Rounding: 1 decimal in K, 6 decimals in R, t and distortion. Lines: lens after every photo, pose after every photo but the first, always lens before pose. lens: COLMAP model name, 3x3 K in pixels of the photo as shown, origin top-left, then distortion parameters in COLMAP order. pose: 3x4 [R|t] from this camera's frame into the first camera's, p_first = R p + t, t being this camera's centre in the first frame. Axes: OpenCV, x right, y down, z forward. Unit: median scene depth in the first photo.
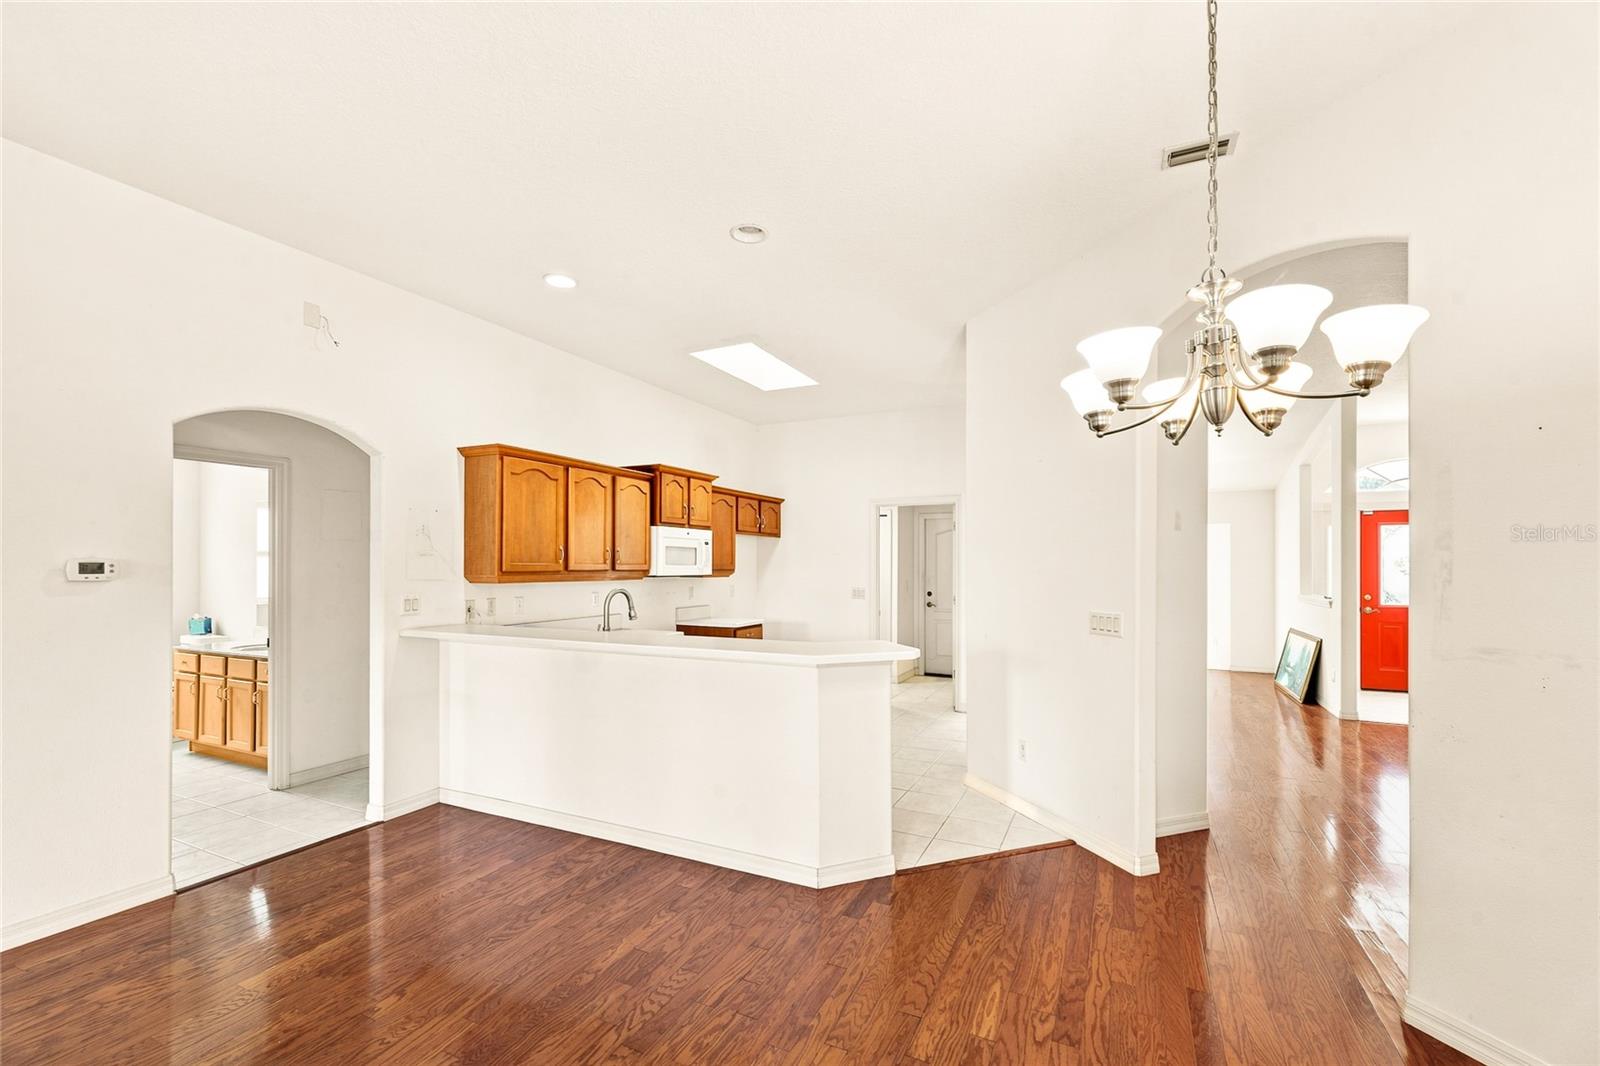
lens RADIAL K [[678.0, 0, 798.1], [0, 678.0, 565.3], [0, 0, 1]] dist [0.000307, -0.000079]
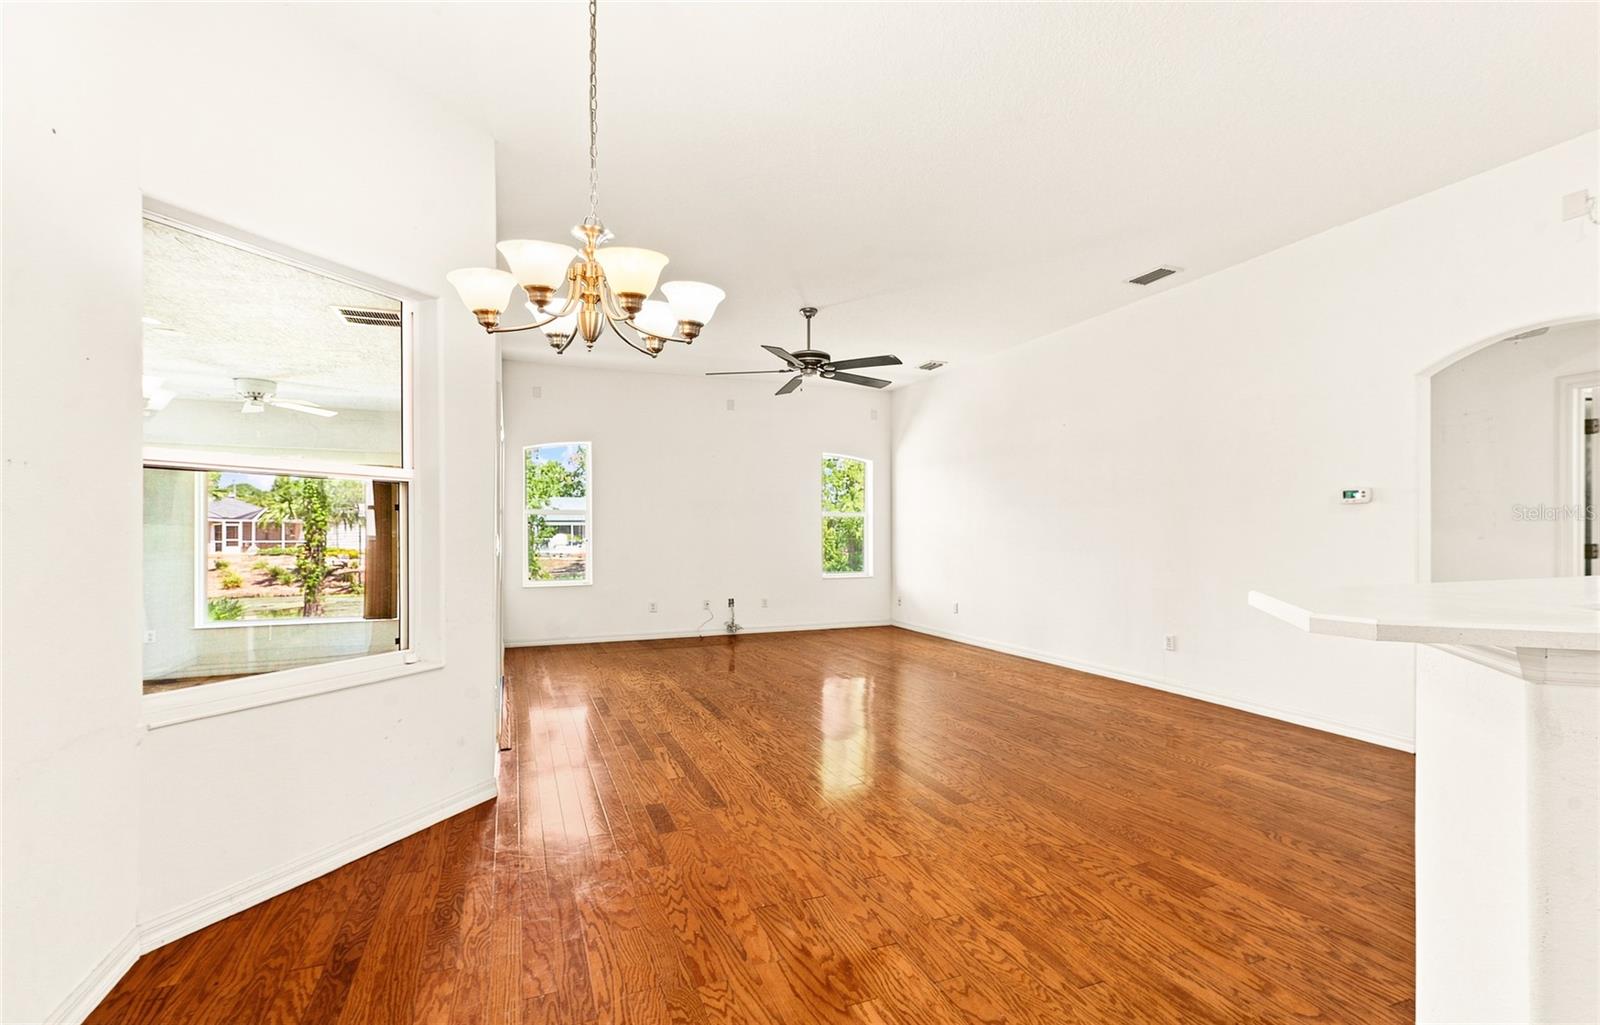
lens RADIAL K [[693.6, 0, 797.1], [0, 693.6, 530.6], [0, 0, 1]] dist [-0.000315, 0.005818]
pose [[-0.665646, 0.002949, -0.746262, 0.653373], [-0.000933, 0.999988, 0.004783, 0.117095], [0.746267, 0.003880, -0.665635, 1.058132]]
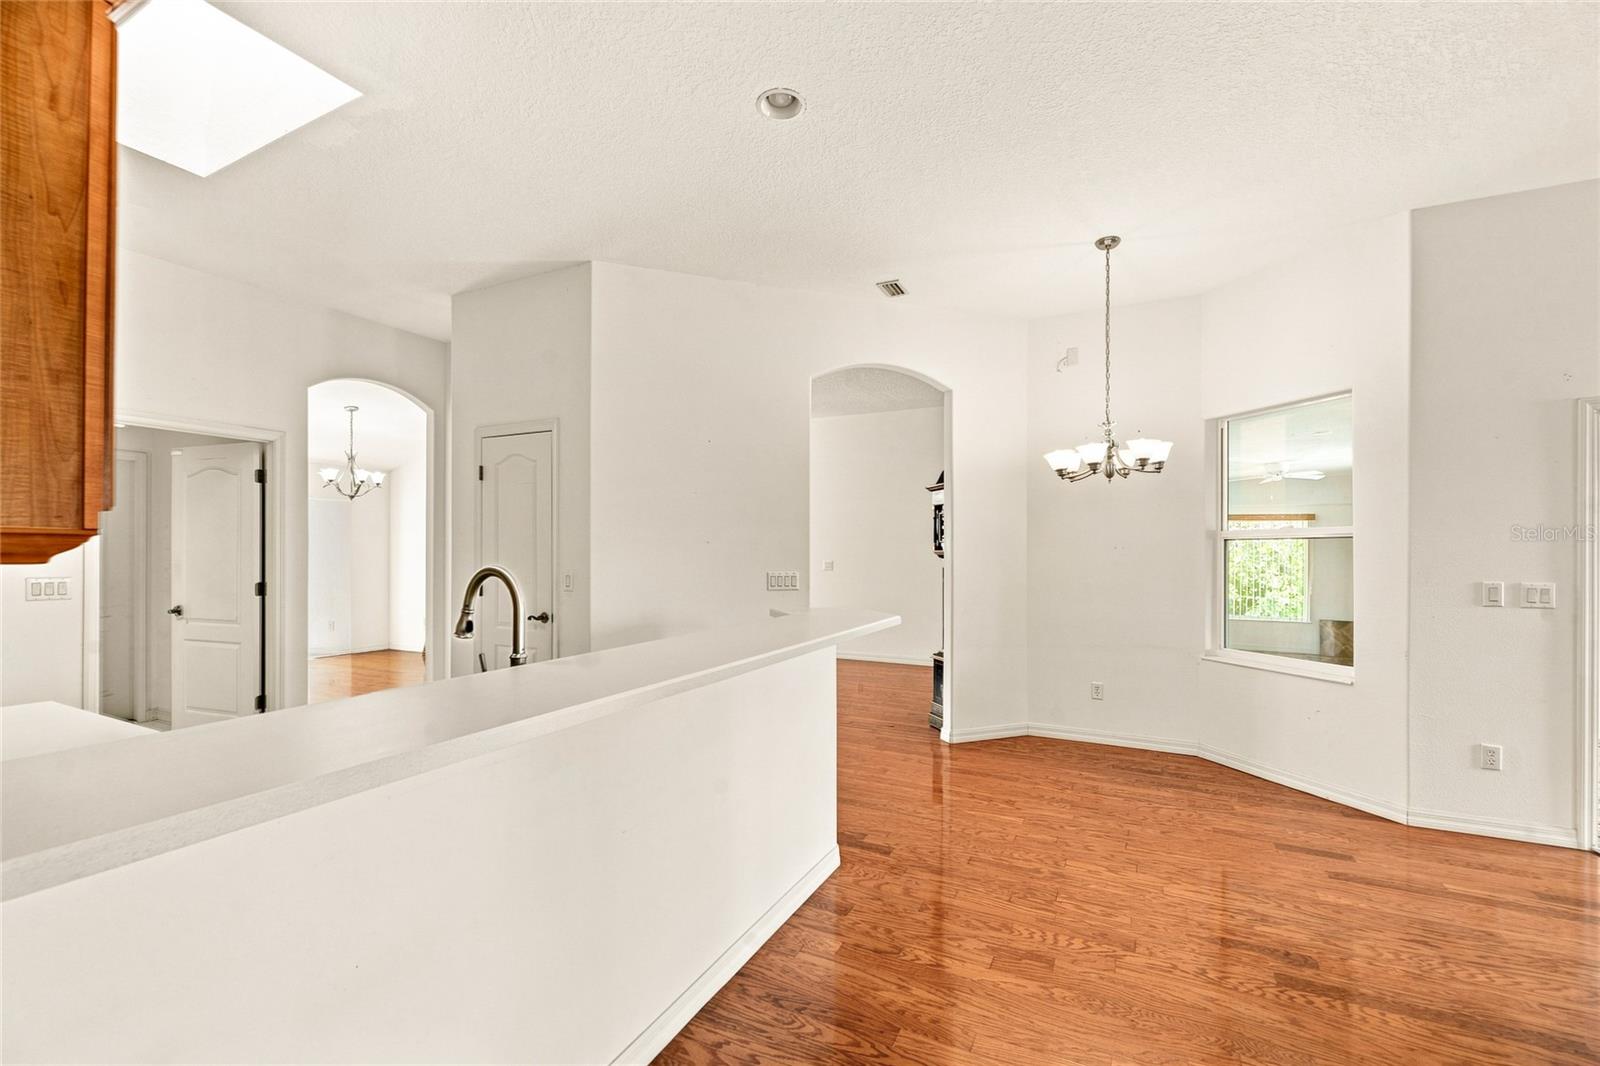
lens RADIAL K [[682.3, 0, 799.5], [0, 682.3, 548.7], [0, 0, 1]] dist [-0.002083, -0.000325]
pose [[0.001703, 0.002333, 0.999996, -0.993572], [0.000039, 0.999997, -0.002334, 0.030931], [-0.999999, 0.000043, 0.001703, 1.111659]]
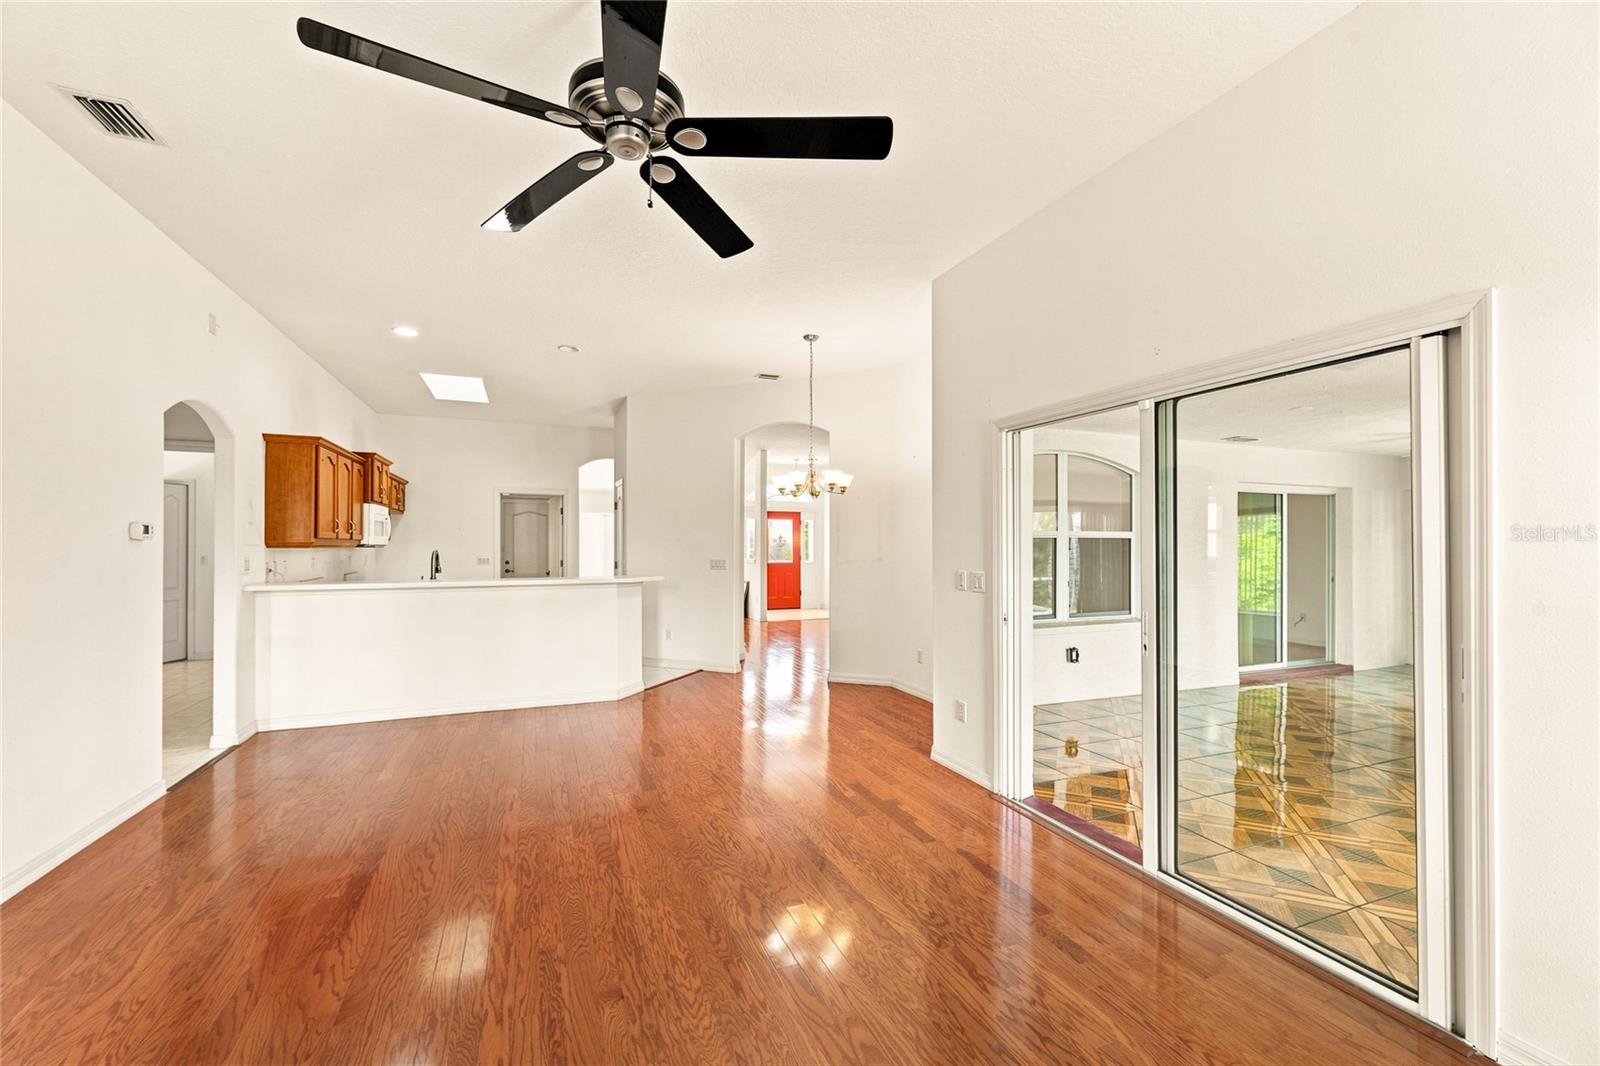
lens RADIAL K [[667.2, 0, 800.1], [0, 667.2, 541.8], [0, 0, 1]] dist [-0.000128, -0.000051]
pose [[0.666029, 0.007161, 0.745892, -1.118220], [-0.001929, 0.999967, -0.007879, 0.036176], [-0.745924, 0.003809, 0.666021, -0.716467]]
